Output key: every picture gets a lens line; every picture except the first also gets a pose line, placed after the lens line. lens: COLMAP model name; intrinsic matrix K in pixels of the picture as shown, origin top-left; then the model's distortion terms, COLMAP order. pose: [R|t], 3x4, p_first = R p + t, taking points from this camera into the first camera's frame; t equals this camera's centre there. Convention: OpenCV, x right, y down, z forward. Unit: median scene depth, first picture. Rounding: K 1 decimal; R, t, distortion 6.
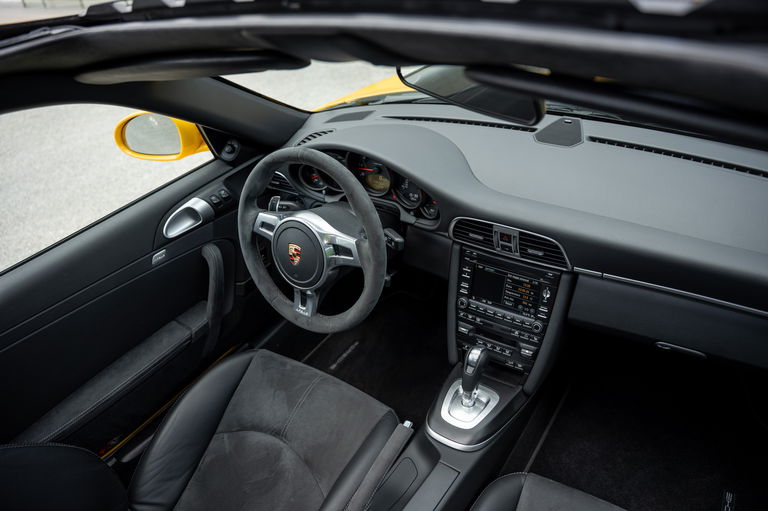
lens RADIAL K [[528.6, 0, 382.4], [0, 528.6, 253.3], [0, 0, 1]] dist [-0.148879, 0.105096]
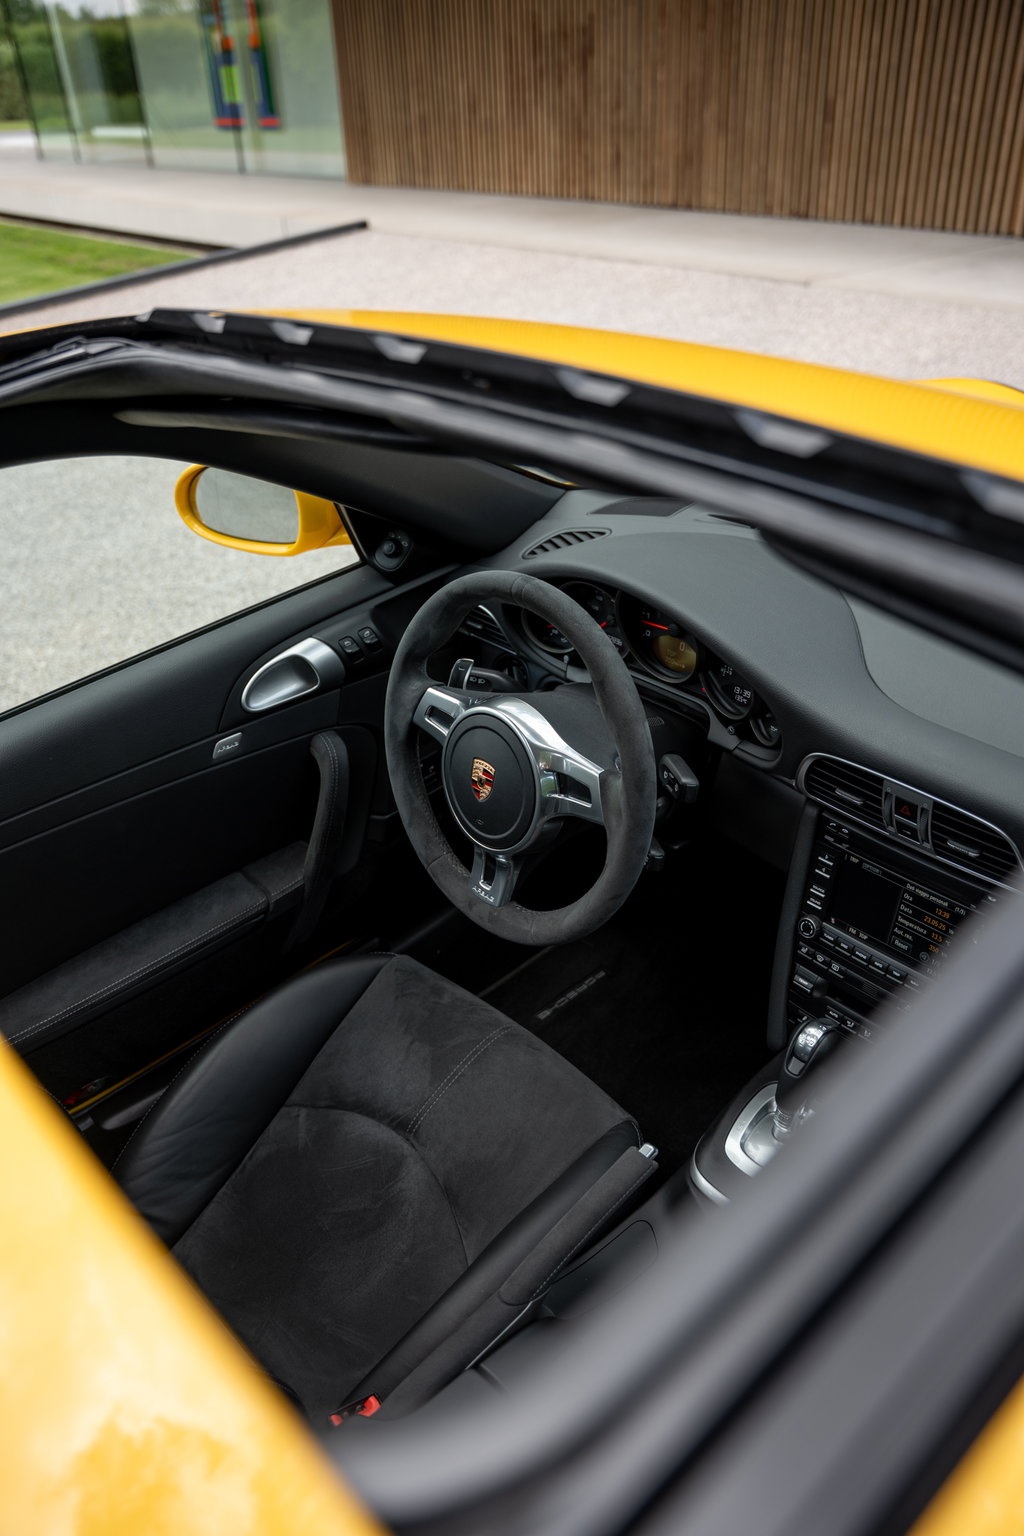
lens RADIAL K [[1199.7, 0, 513.5], [0, 1199.7, 773.6], [0, 0, 1]] dist [-0.078386, 0.004210]
pose [[0.973948, 0.138490, -0.179571, 0.064363], [-0.137166, 0.990350, 0.019831, -0.029316], [0.180584, 0.005316, 0.983545, -0.122340]]
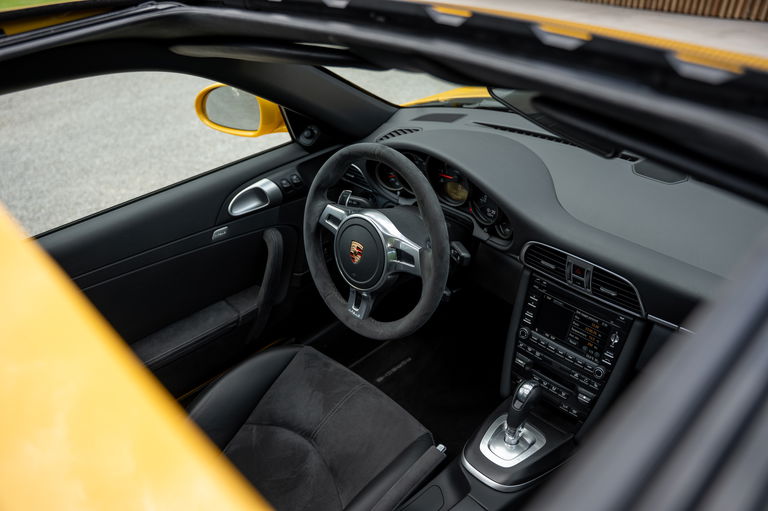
lens RADIAL K [[599.9, 0, 384.0], [0, 599.9, 255.5], [0, 0, 1]] dist [-0.078386, 0.004210]
pose [[0.977882, 0.159862, -0.134876, 0.030416], [-0.161786, 0.986820, -0.003351, 0.002373], [0.132563, 0.025098, 0.990857, -0.078083]]
